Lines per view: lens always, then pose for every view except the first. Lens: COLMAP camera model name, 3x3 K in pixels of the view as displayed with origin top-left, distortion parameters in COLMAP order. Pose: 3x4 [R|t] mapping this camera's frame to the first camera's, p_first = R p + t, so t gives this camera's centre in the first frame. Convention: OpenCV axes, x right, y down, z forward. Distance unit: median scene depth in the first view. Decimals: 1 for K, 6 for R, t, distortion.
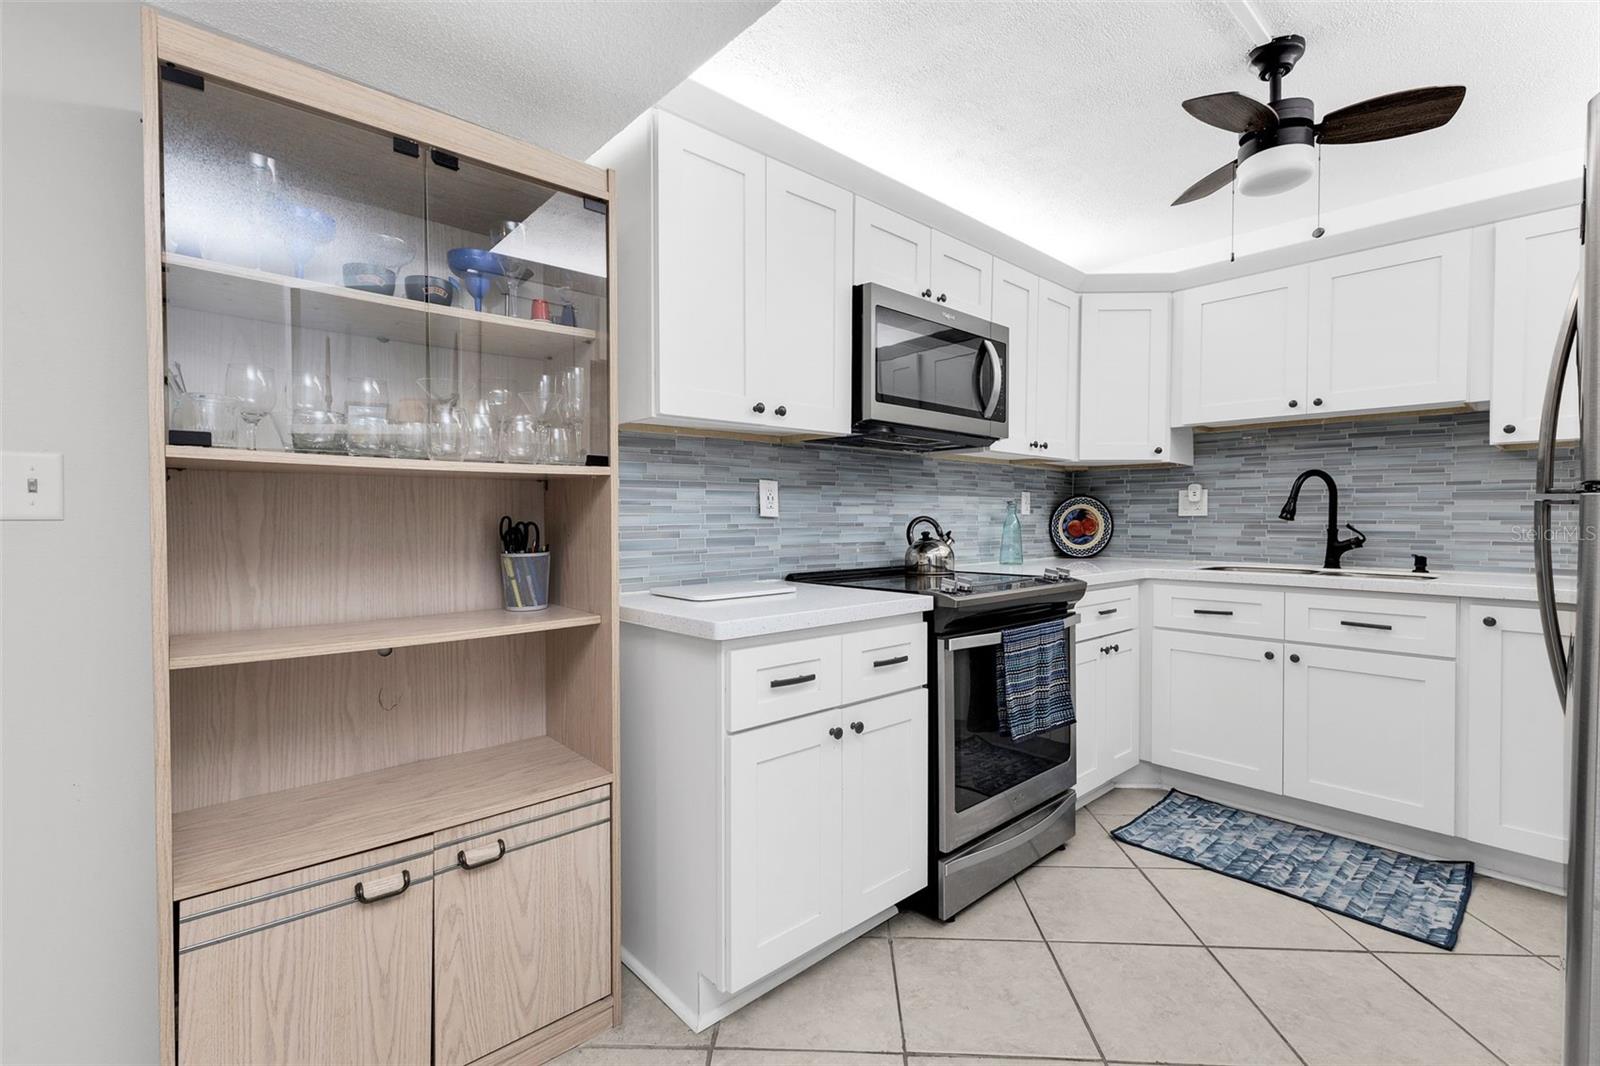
lens RADIAL K [[713.1, 0, 808.3], [0, 713.1, 524.9], [0, 0, 1]] dist [0.002512, 0.000154]
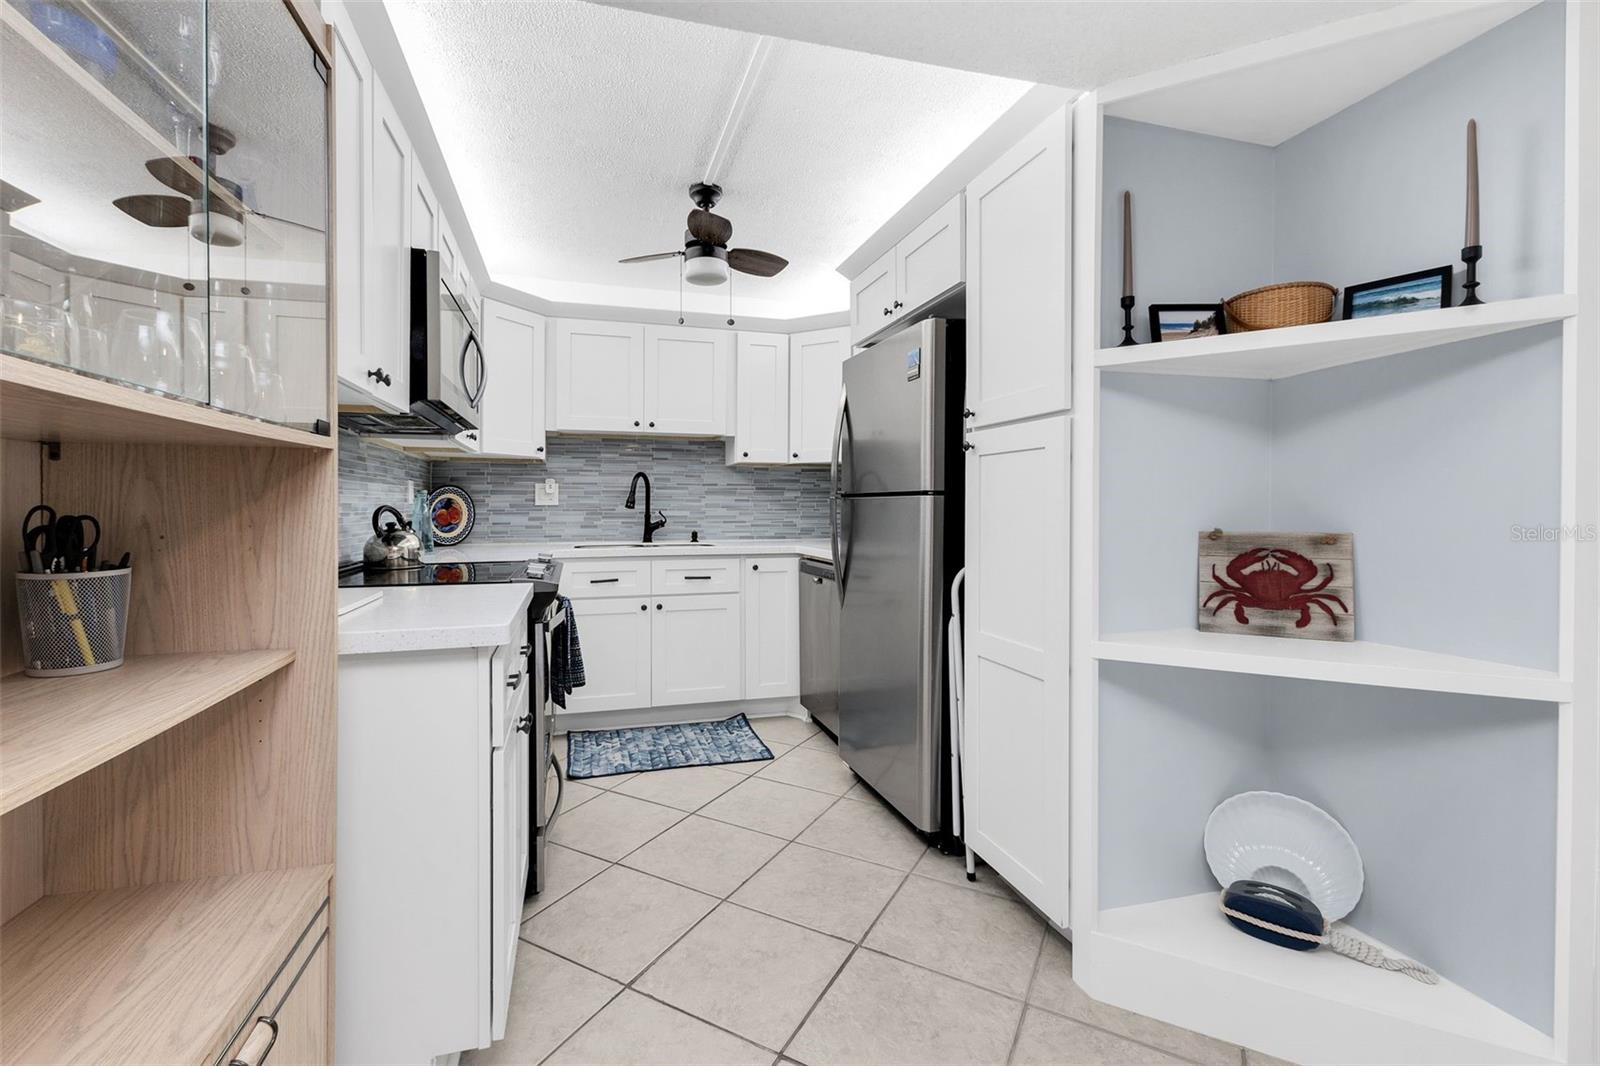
lens RADIAL K [[688.4, 0, 785.8], [0, 688.4, 506.6], [0, 0, 1]] dist [0.000893, -0.000043]
pose [[0.450026, -0.000961, 0.893015, -0.389482], [0.009169, 0.999952, -0.003544, -0.002862], [-0.892969, 0.009783, 0.450013, 0.154608]]
